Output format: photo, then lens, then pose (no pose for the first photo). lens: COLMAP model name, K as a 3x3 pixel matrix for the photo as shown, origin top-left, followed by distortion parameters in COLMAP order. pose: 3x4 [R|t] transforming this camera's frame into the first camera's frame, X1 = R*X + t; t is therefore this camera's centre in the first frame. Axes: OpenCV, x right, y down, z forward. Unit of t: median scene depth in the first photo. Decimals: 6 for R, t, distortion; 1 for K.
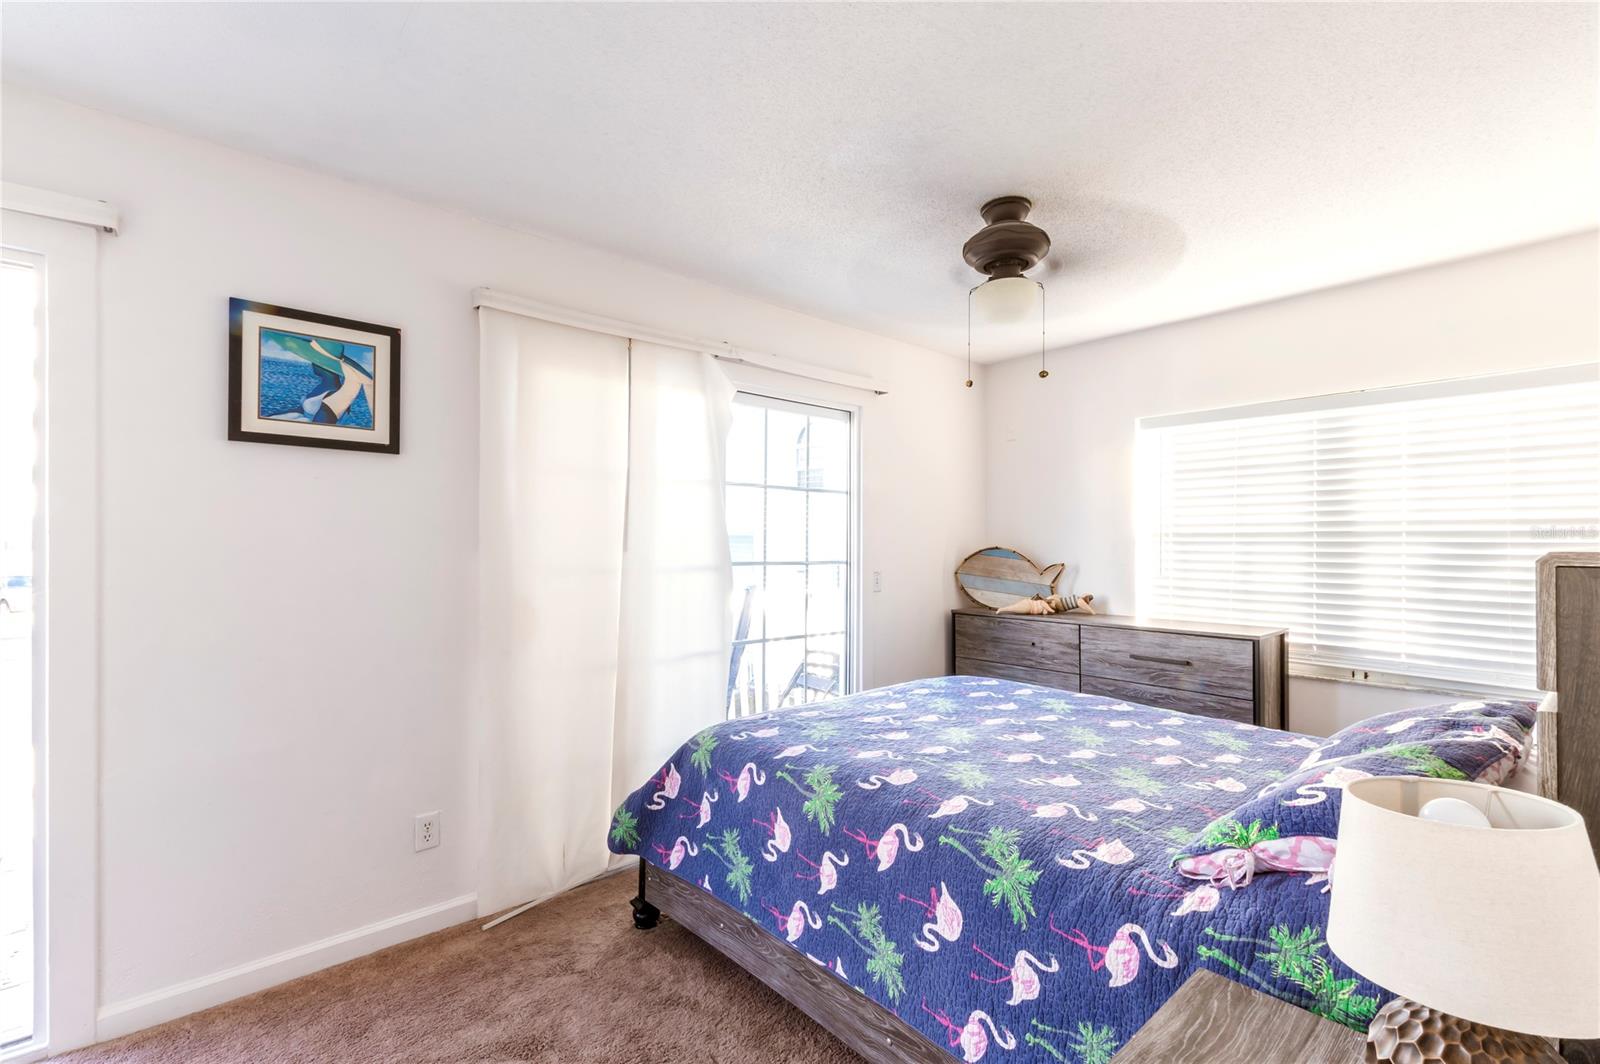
lens RADIAL K [[702.4, 0, 808.8], [0, 702.4, 538.1], [0, 0, 1]] dist [0.010262, -0.003648]
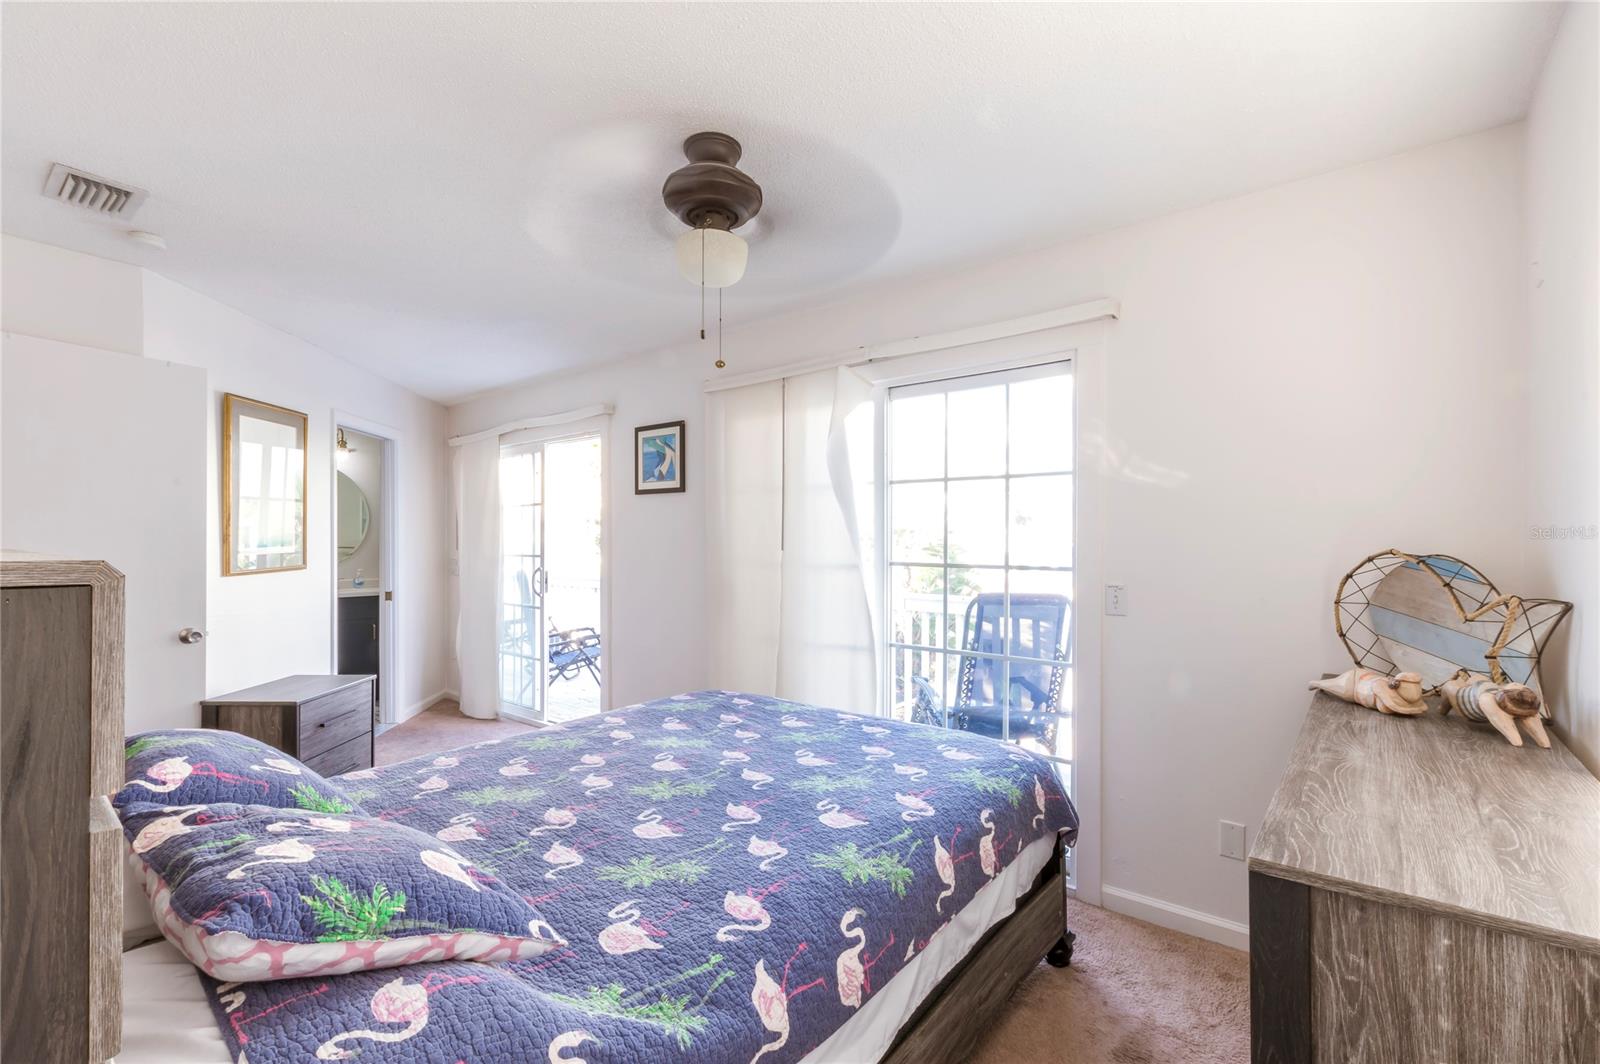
lens RADIAL K [[702.4, 0, 809.0], [0, 702.4, 539.5], [0, 0, 1]] dist [0.010262, -0.003648]
pose [[0.172914, -0.007010, -0.984912, 1.171078], [0.005416, 0.999966, -0.006166, 0.009892], [0.984922, -0.004268, 0.172946, 0.997432]]
